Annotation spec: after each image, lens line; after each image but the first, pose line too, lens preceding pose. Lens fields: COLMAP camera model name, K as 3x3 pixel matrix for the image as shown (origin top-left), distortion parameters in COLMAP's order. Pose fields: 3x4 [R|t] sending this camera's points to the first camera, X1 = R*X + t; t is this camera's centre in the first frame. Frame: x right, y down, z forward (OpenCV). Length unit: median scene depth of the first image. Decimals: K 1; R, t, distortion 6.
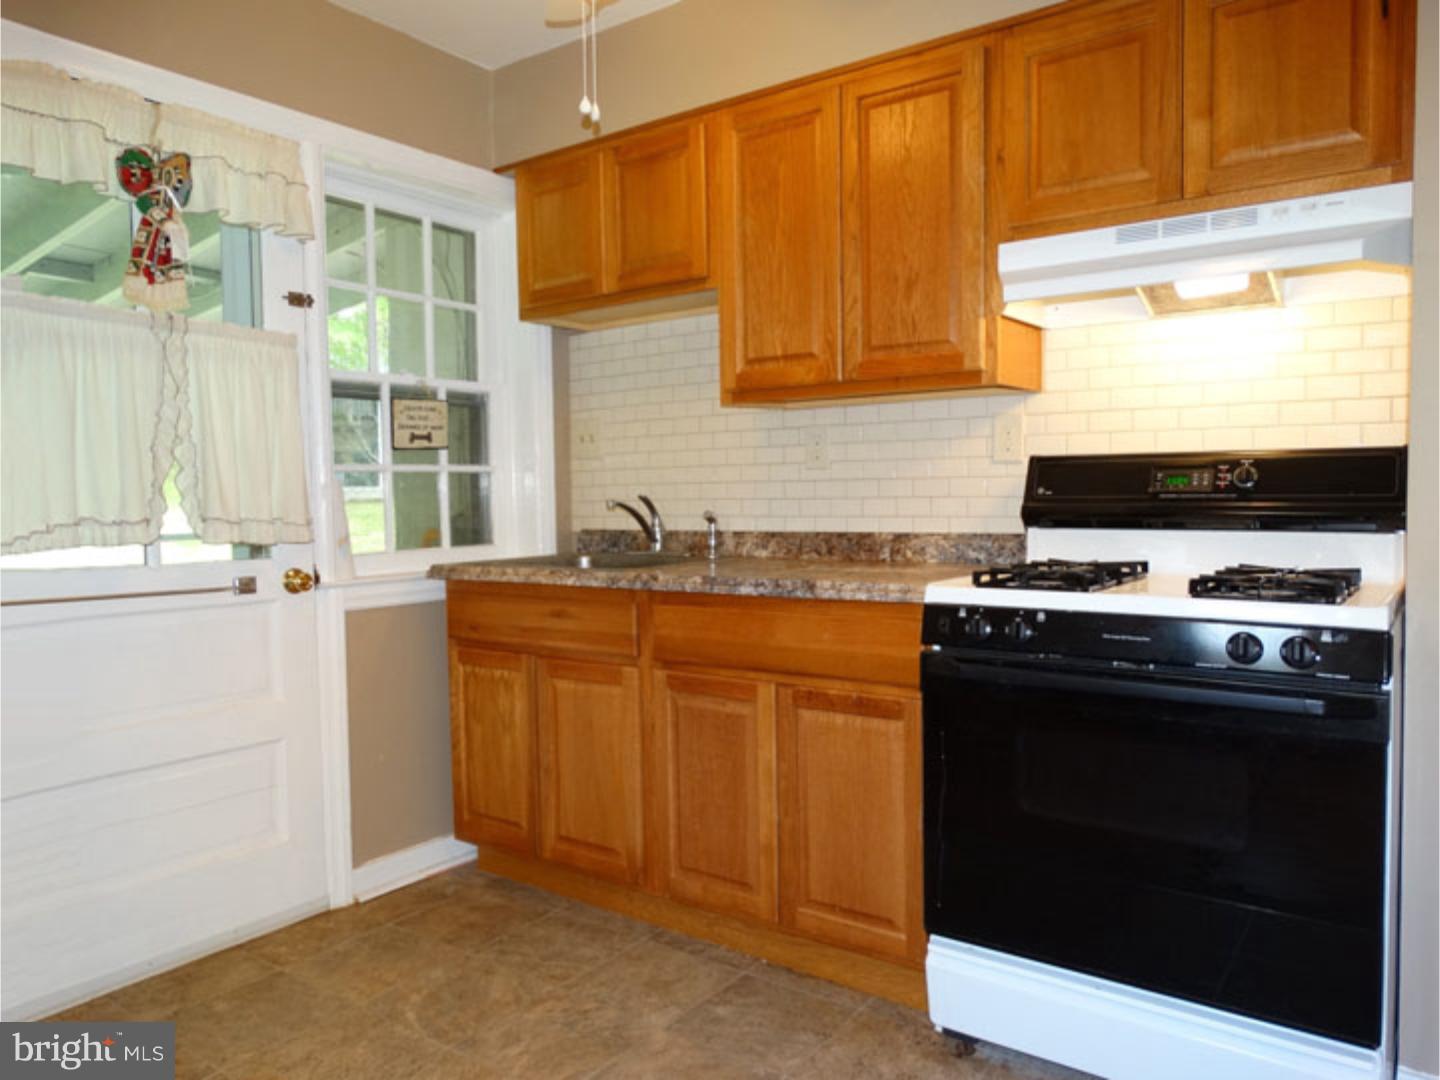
lens RADIAL K [[1021.7, 0, 718.3], [0, 1021.7, 534.7], [0, 0, 1]] dist [0.005879, 0.001929]
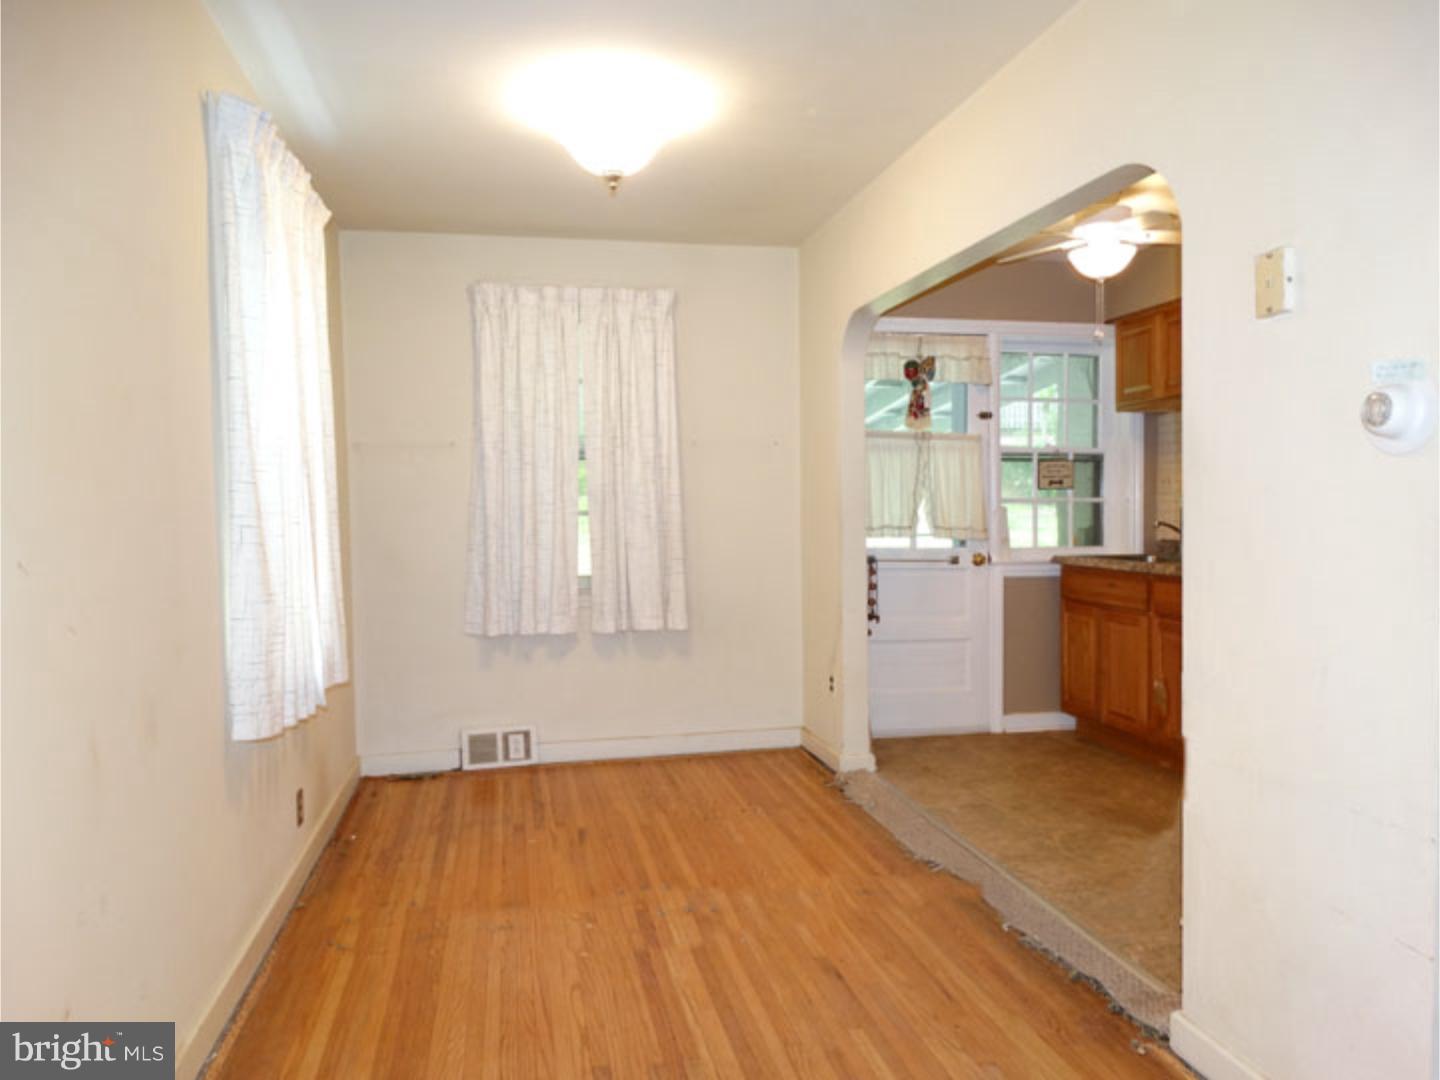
lens RADIAL K [[1021.7, 0, 718.3], [0, 1021.7, 534.7], [0, 0, 1]] dist [0.005879, 0.001929]
pose [[0.736258, 0.032585, -0.675916, 0.529312], [-0.034735, 0.999343, 0.010341, -0.004936], [0.675809, 0.015864, 0.736906, -0.761369]]
